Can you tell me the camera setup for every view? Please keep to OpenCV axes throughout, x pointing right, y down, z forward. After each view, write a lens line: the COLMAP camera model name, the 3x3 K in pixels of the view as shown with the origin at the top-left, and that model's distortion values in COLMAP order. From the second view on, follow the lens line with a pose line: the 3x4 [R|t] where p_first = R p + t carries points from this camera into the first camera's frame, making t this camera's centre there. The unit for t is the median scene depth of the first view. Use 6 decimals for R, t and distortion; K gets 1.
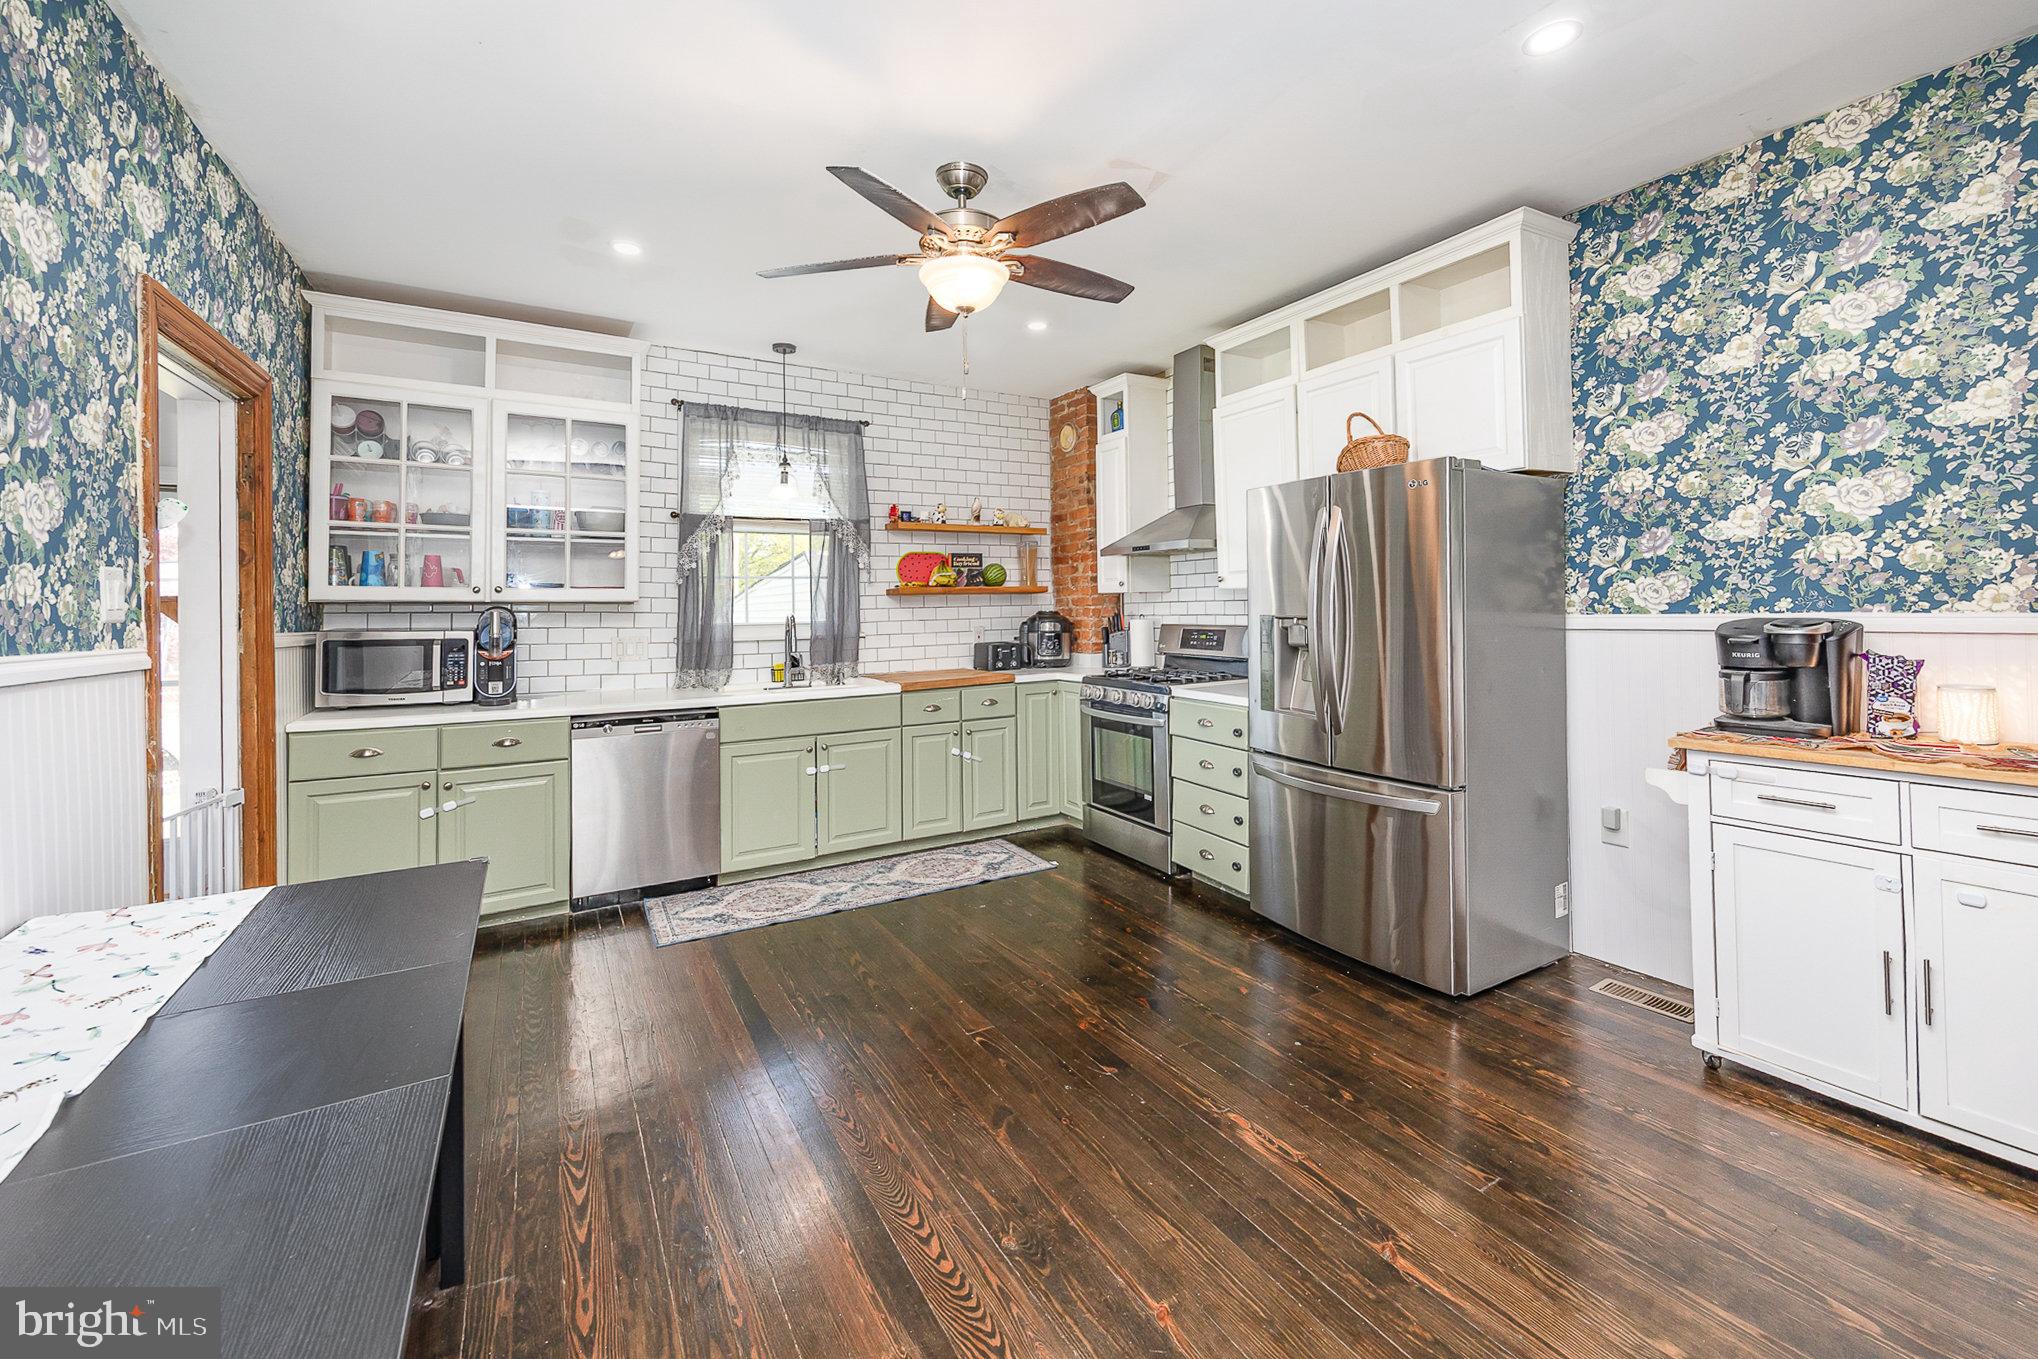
lens RADIAL K [[813.9, 0, 1021.3], [0, 813.9, 642.2], [0, 0, 1]] dist [0.024372, -0.000182]
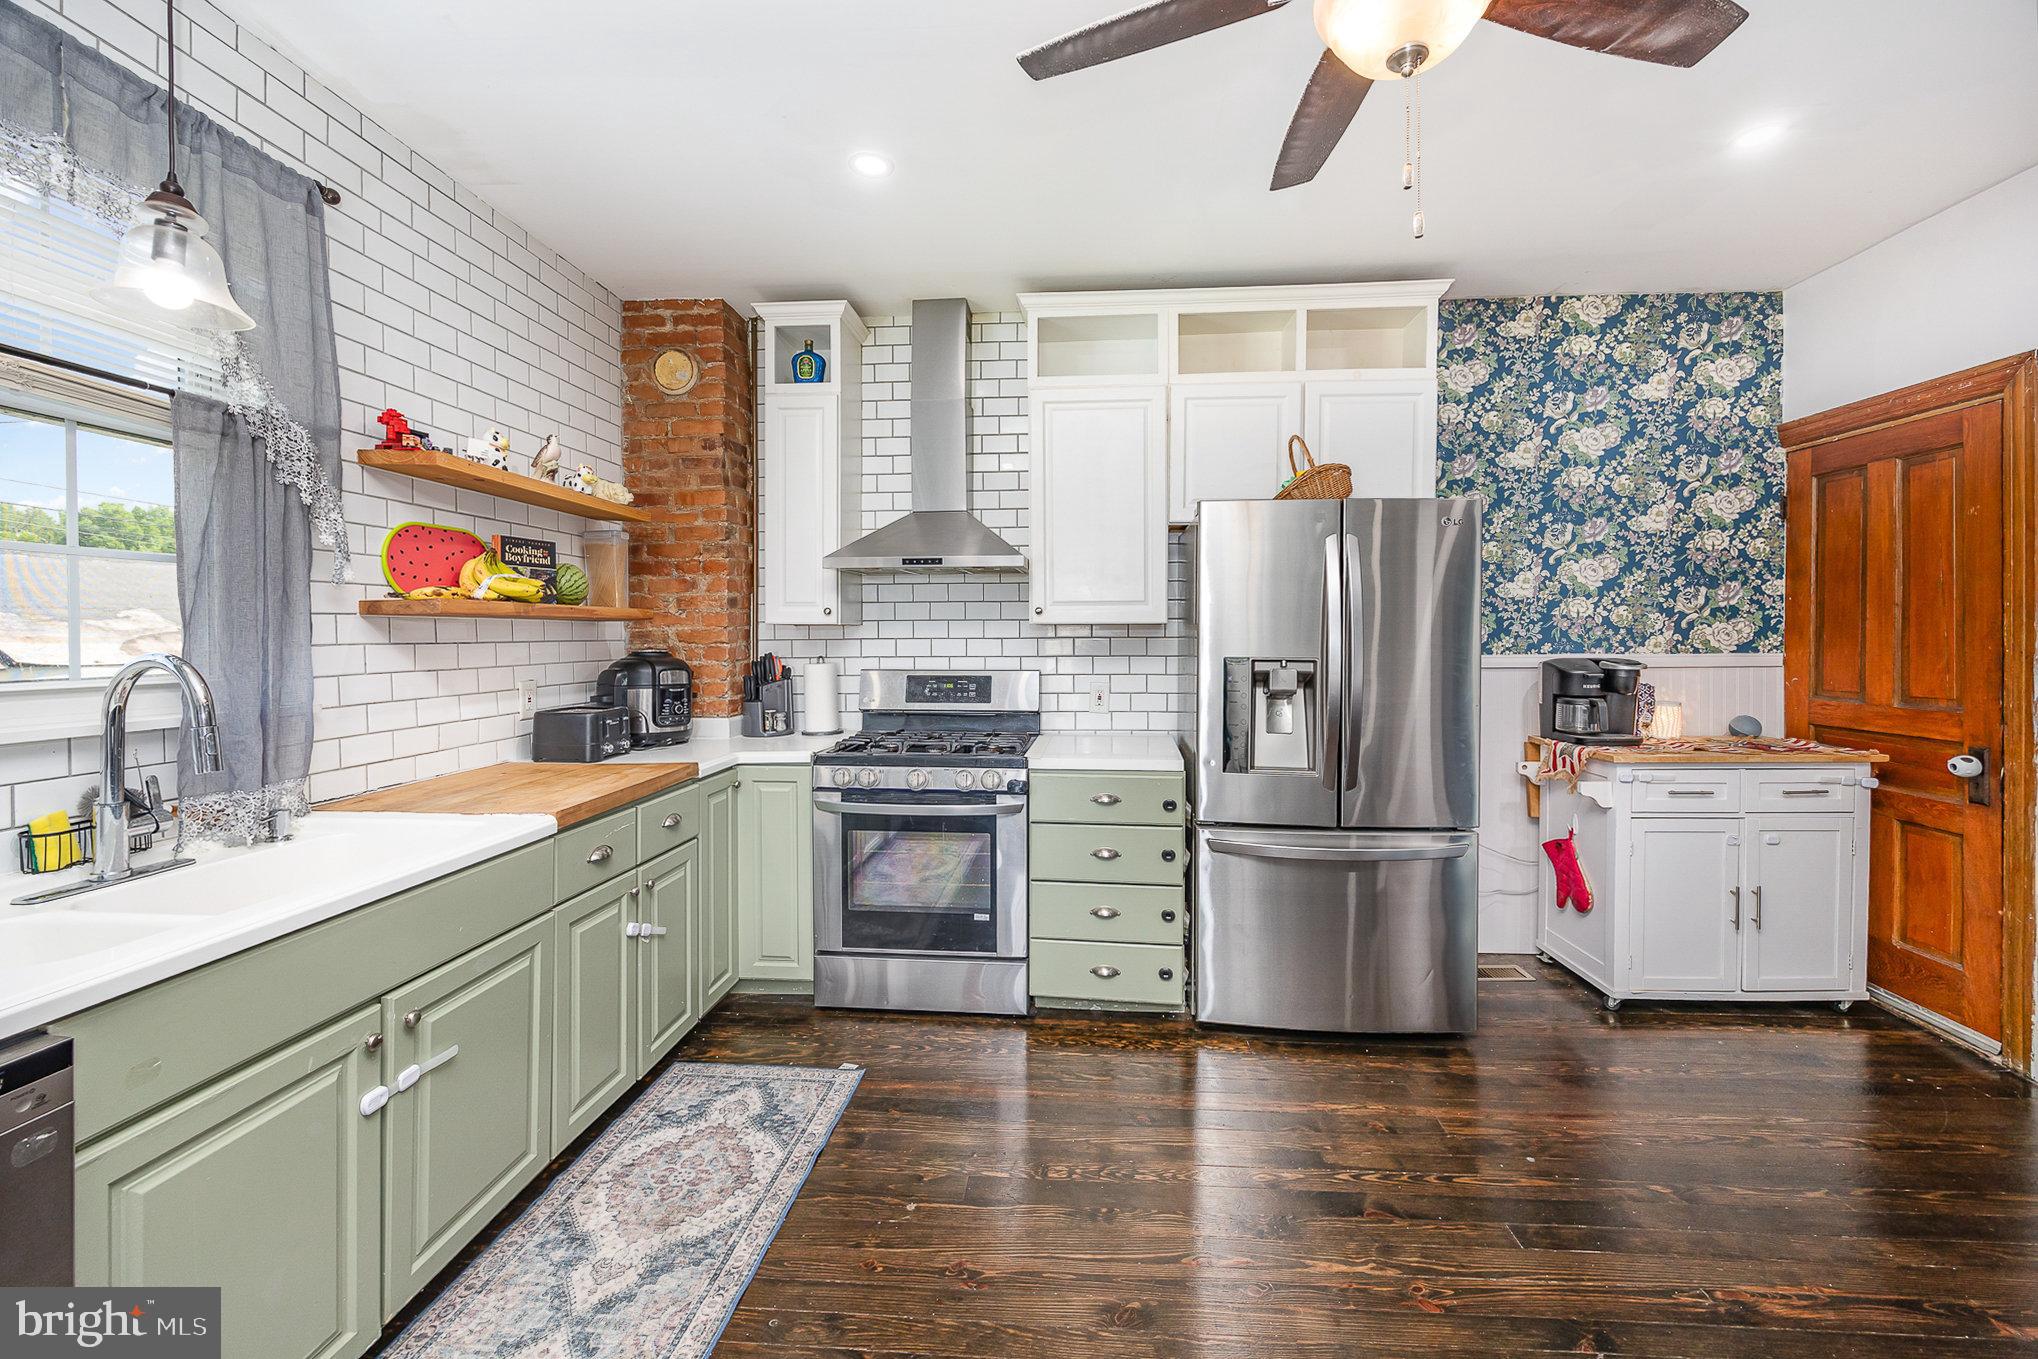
lens RADIAL K [[781.7, 0, 1019.0], [0, 781.7, 679.5], [0, 0, 1]] dist [-0.000808, -0.000059]
pose [[0.579776, -0.024183, 0.814417, -0.557589], [0.031031, 0.999490, 0.007588, -0.027501], [-0.814185, 0.020873, 0.580230, 0.874164]]
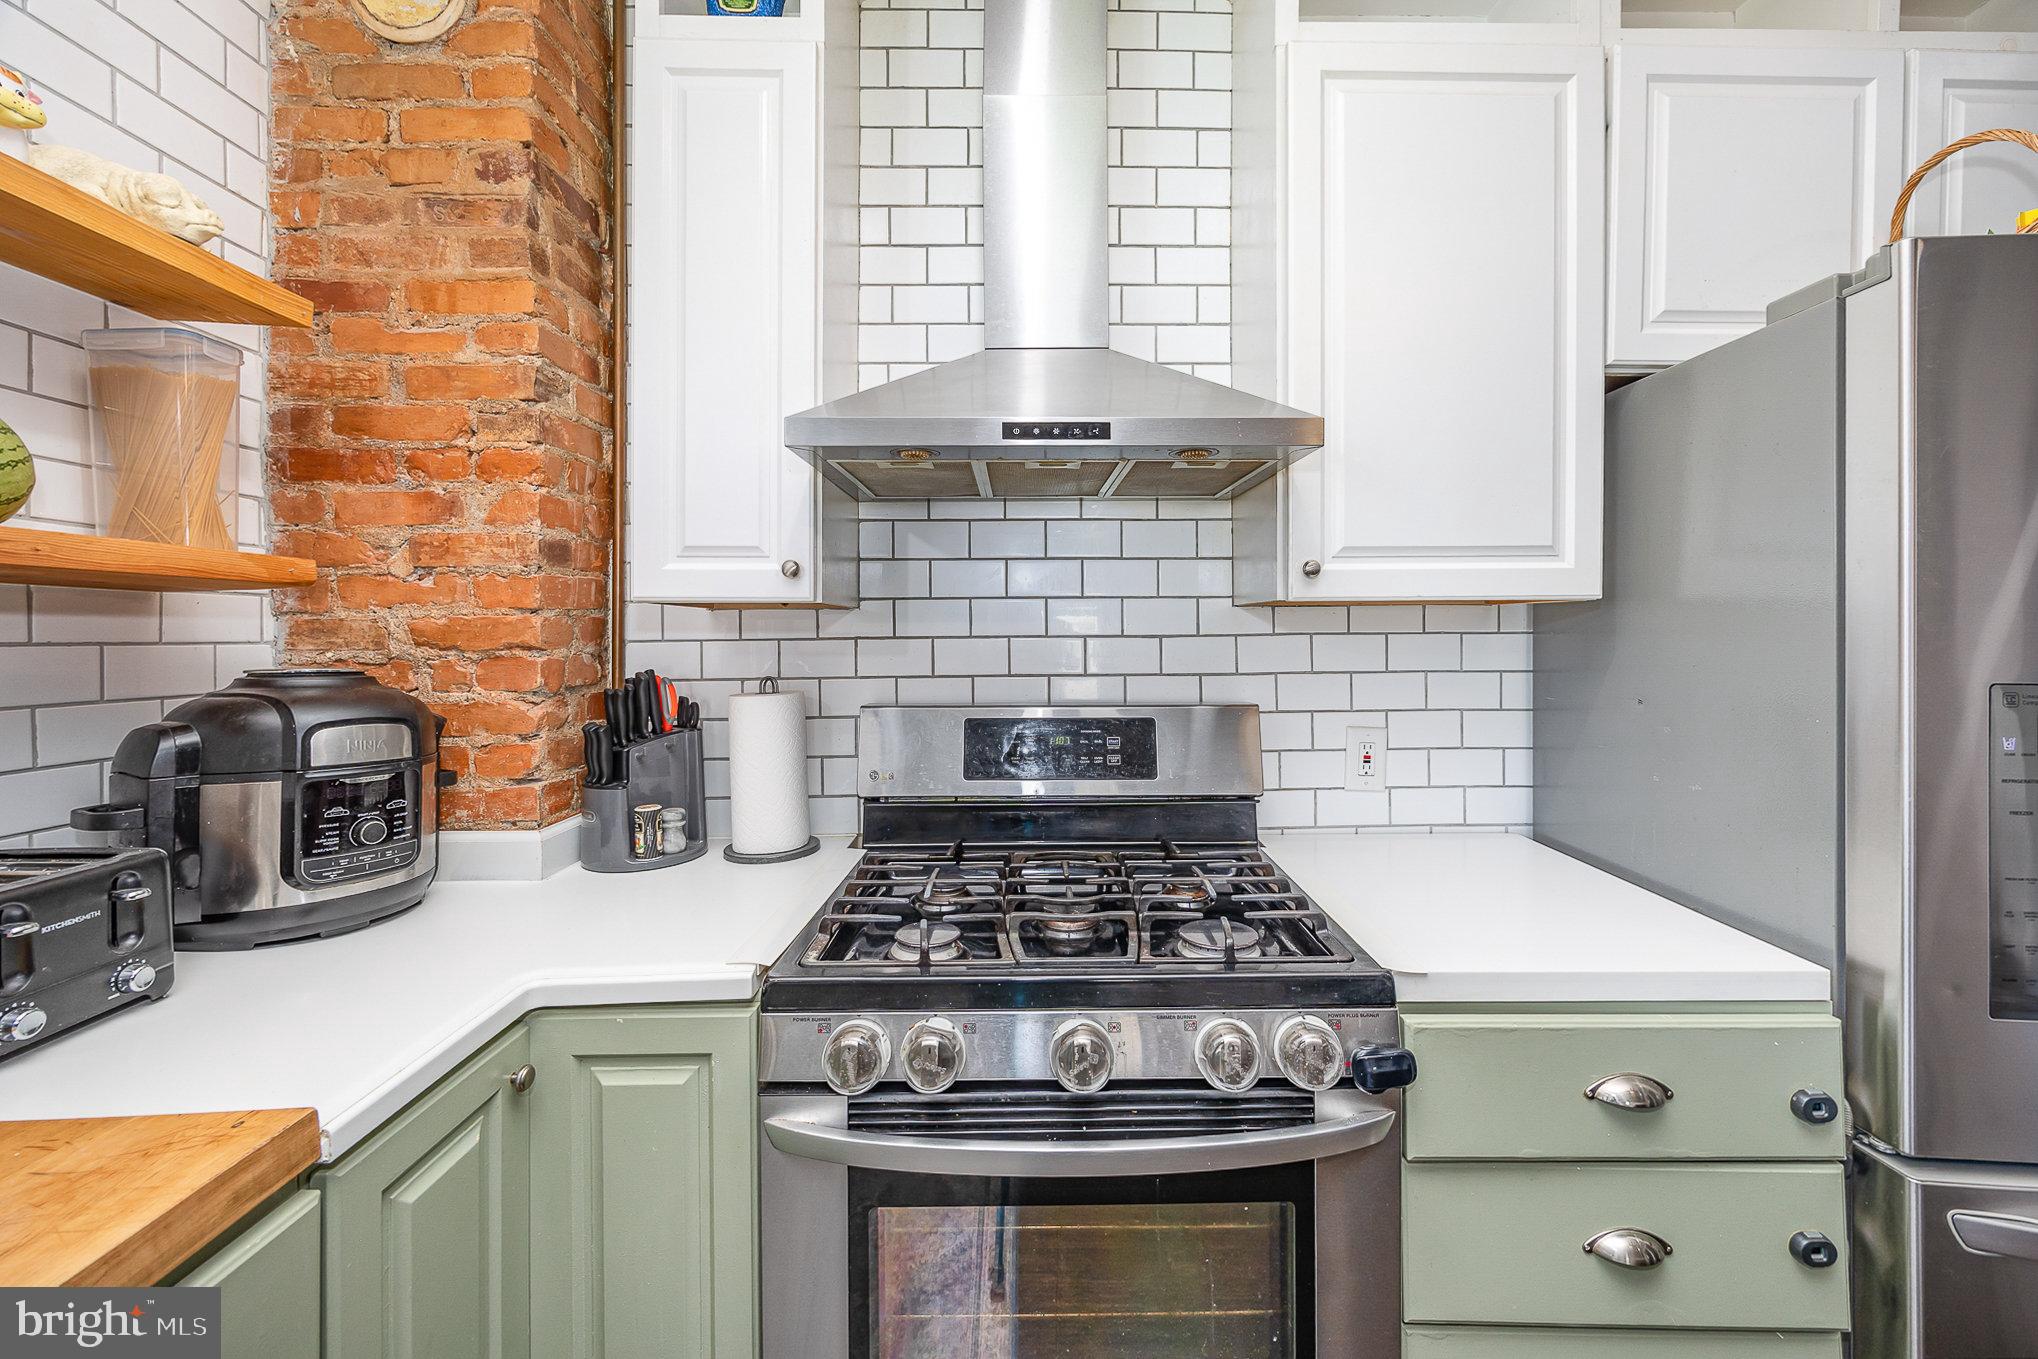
lens RADIAL K [[743.3, 0, 1014.2], [0, 743.3, 658.3], [0, 0, 1]] dist [-0.009932, -0.000043]
pose [[0.496309, -0.003810, 0.868138, -0.103978], [0.038314, 0.999112, -0.017519, -0.061781], [-0.867300, 0.041956, 0.496014, 1.430023]]
